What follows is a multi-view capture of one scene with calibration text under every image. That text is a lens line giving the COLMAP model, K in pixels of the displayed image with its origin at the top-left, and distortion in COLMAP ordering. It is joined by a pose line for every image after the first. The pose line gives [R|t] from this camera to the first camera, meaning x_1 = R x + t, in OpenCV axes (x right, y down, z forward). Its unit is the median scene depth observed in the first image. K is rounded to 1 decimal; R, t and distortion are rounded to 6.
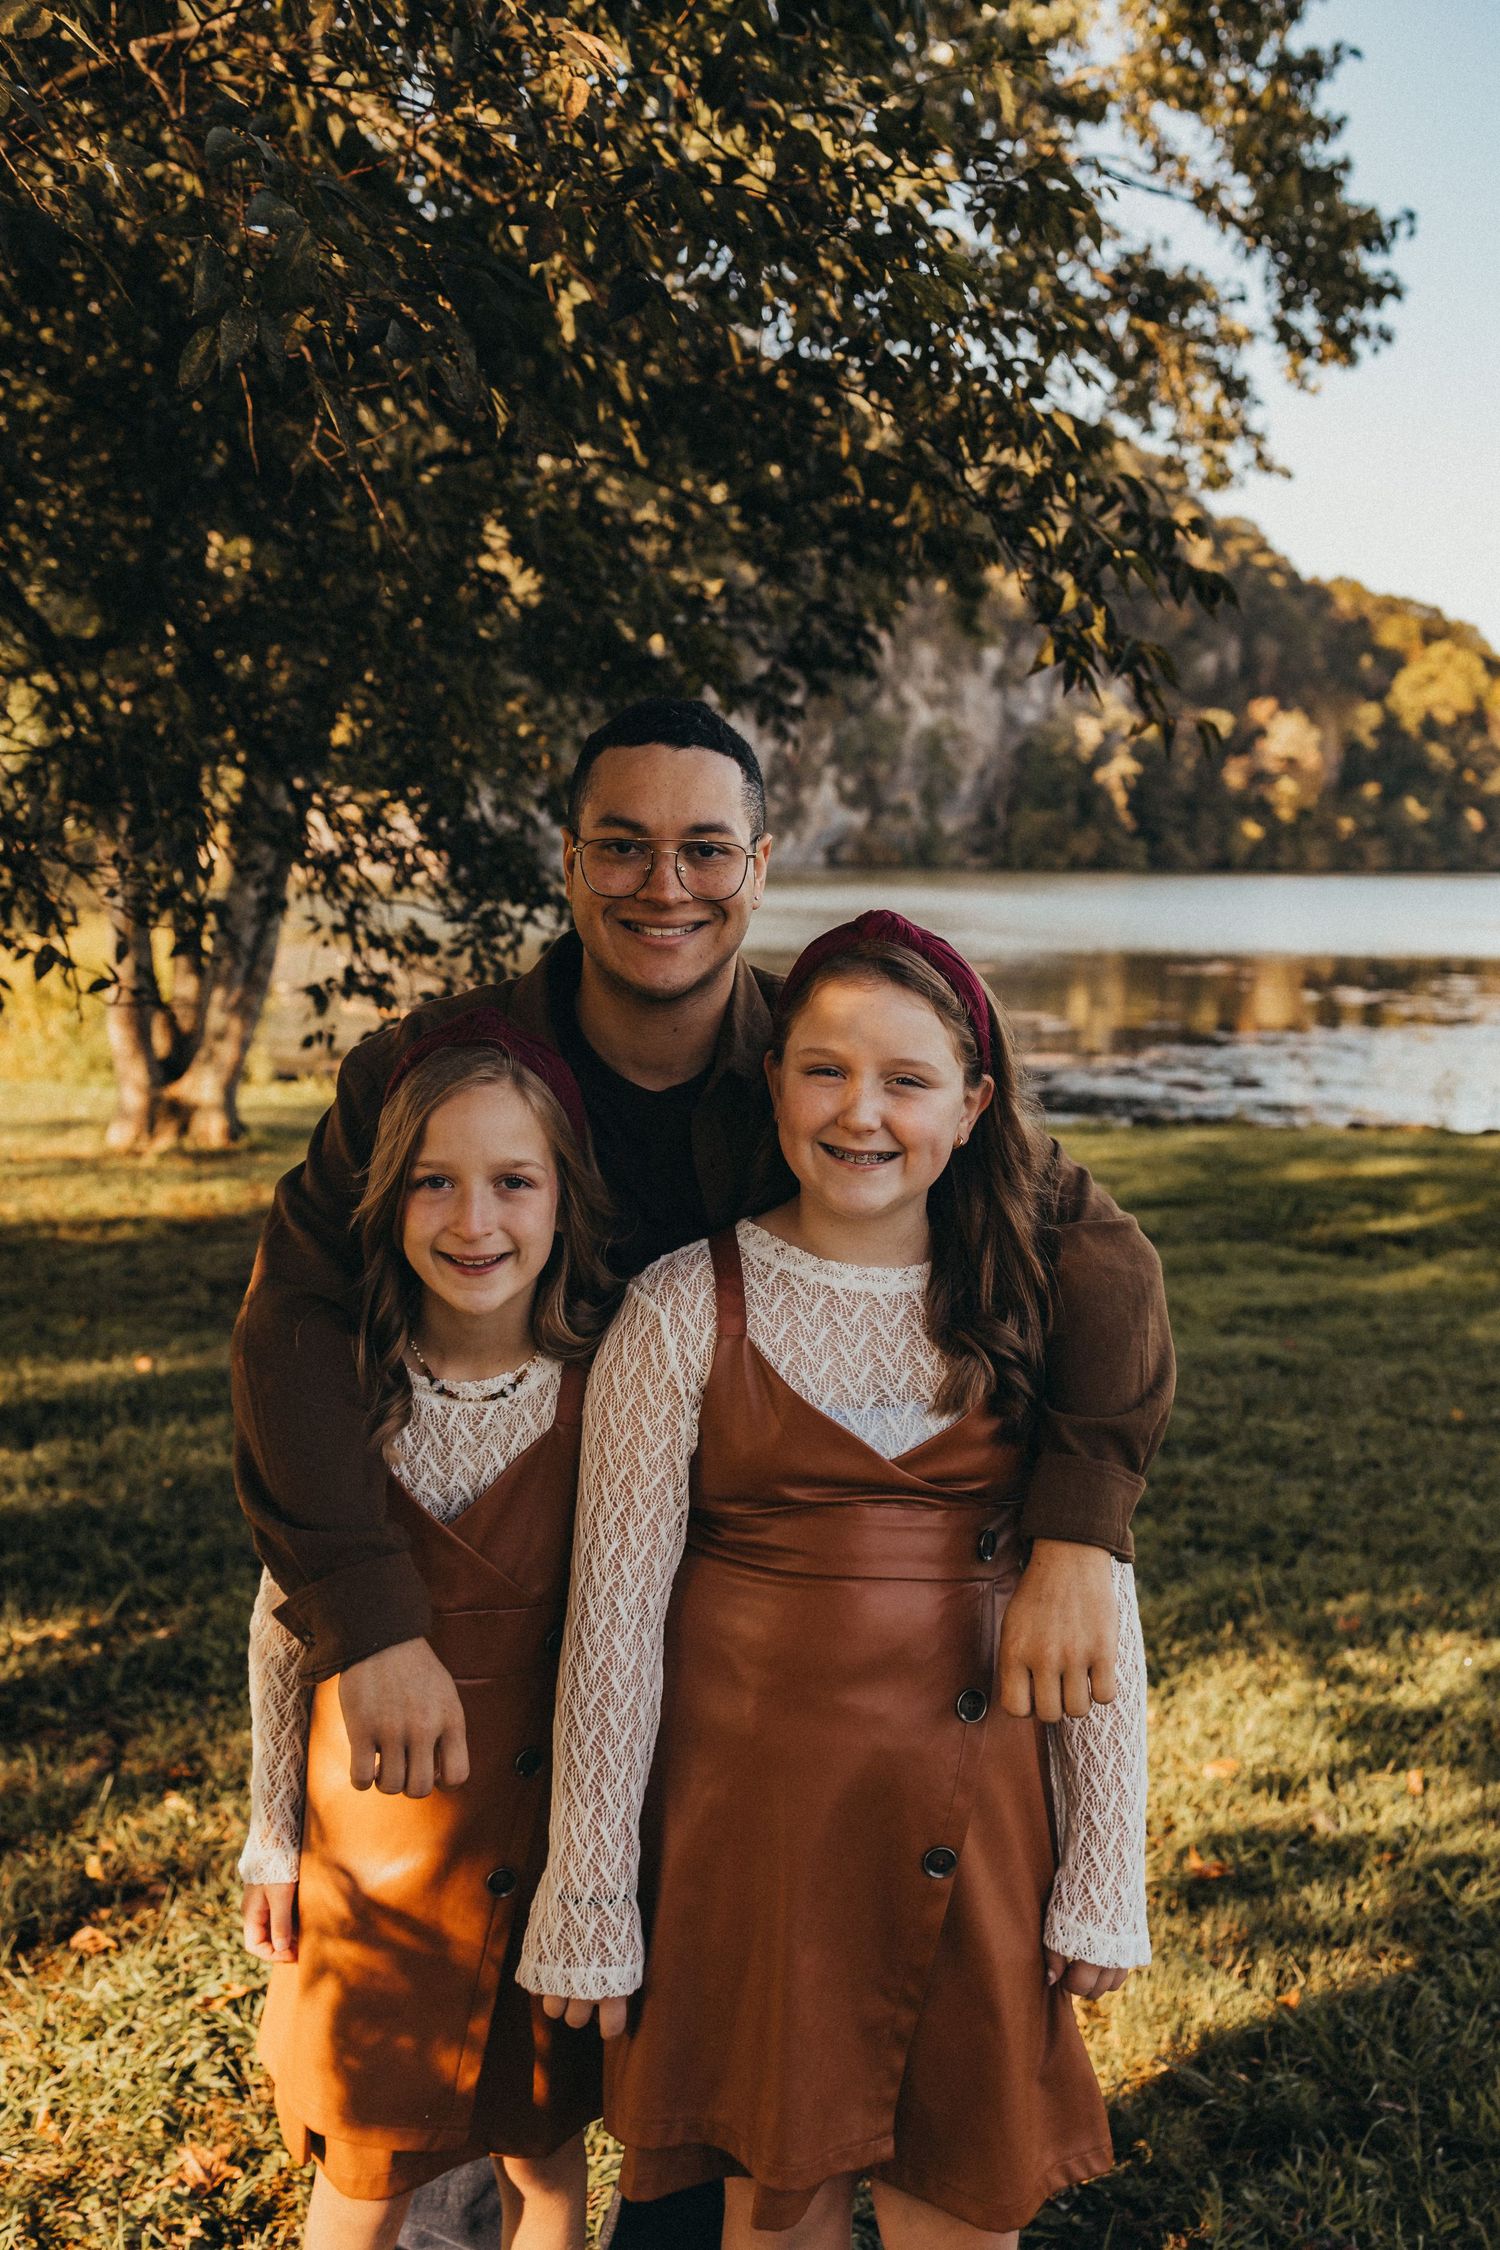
lens RADIAL K [[2179.2, 0, 746.7], [0, 2179.2, 1135.4], [0, 0, 1]] dist [-0.011513, 0.333308]
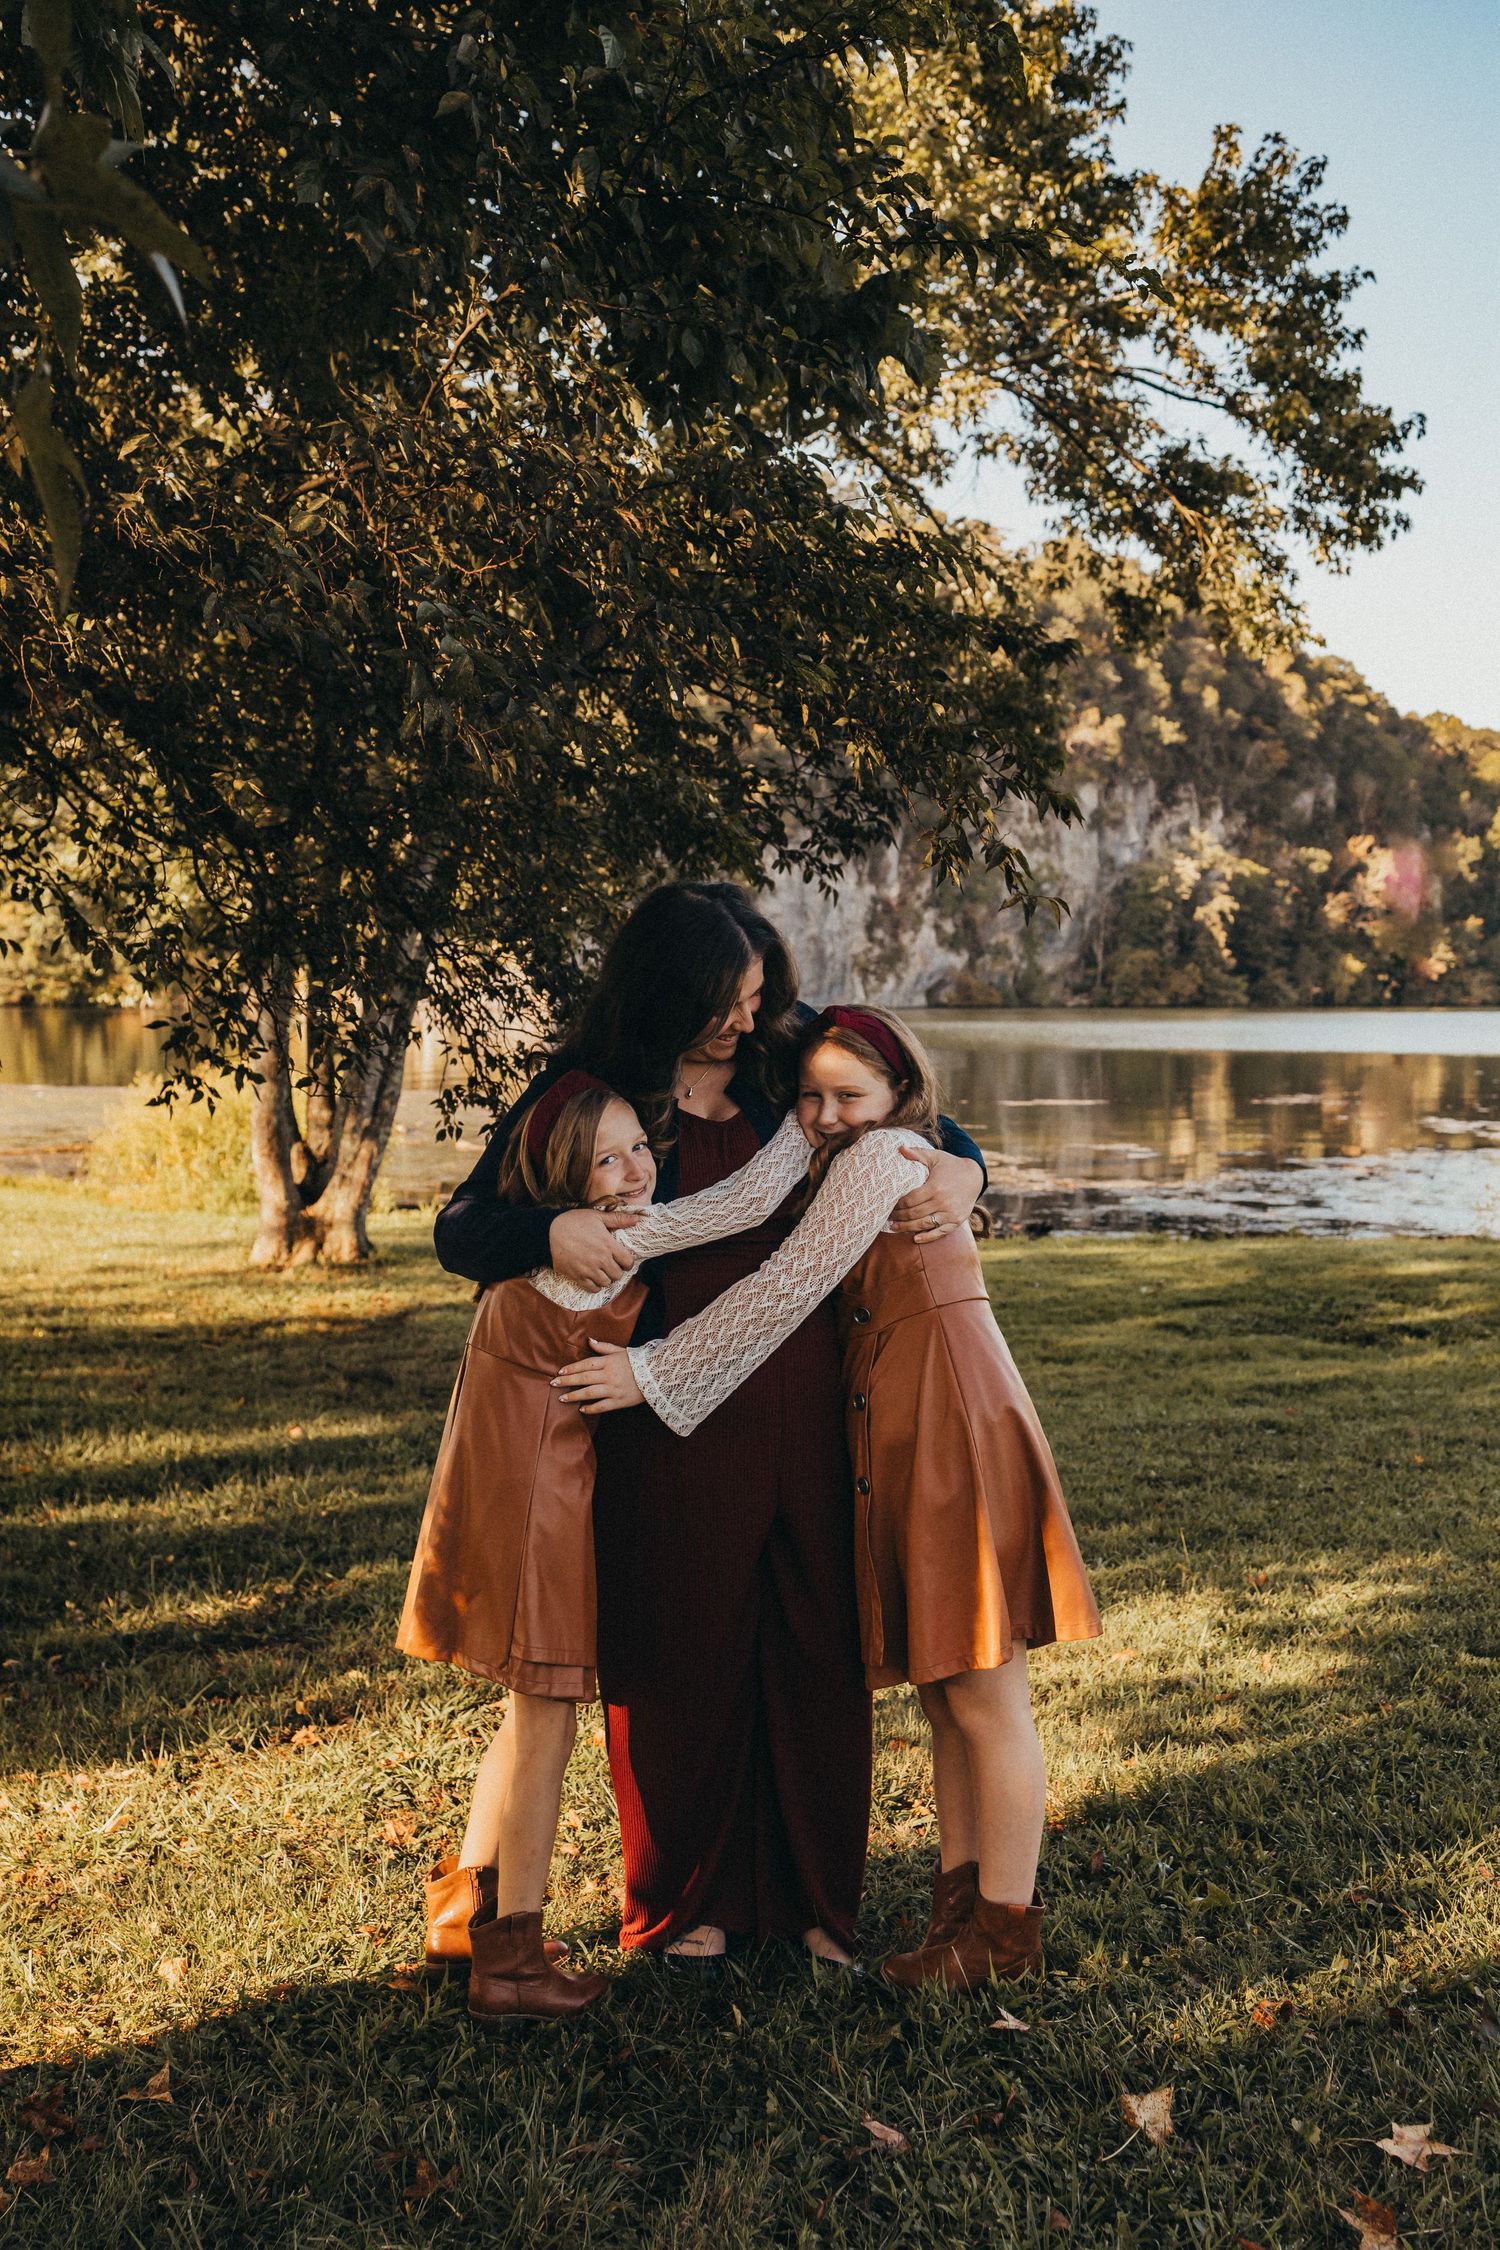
lens RADIAL K [[2234.5, 0, 751.1], [0, 2234.5, 1141.8], [0, 0, 1]] dist [0.022759, -0.099632]
pose [[0.998647, -0.014232, -0.050007, 0.019144], [0.010962, 0.997821, -0.065067, 0.018995], [0.050824, 0.064431, 0.996627, -0.122682]]
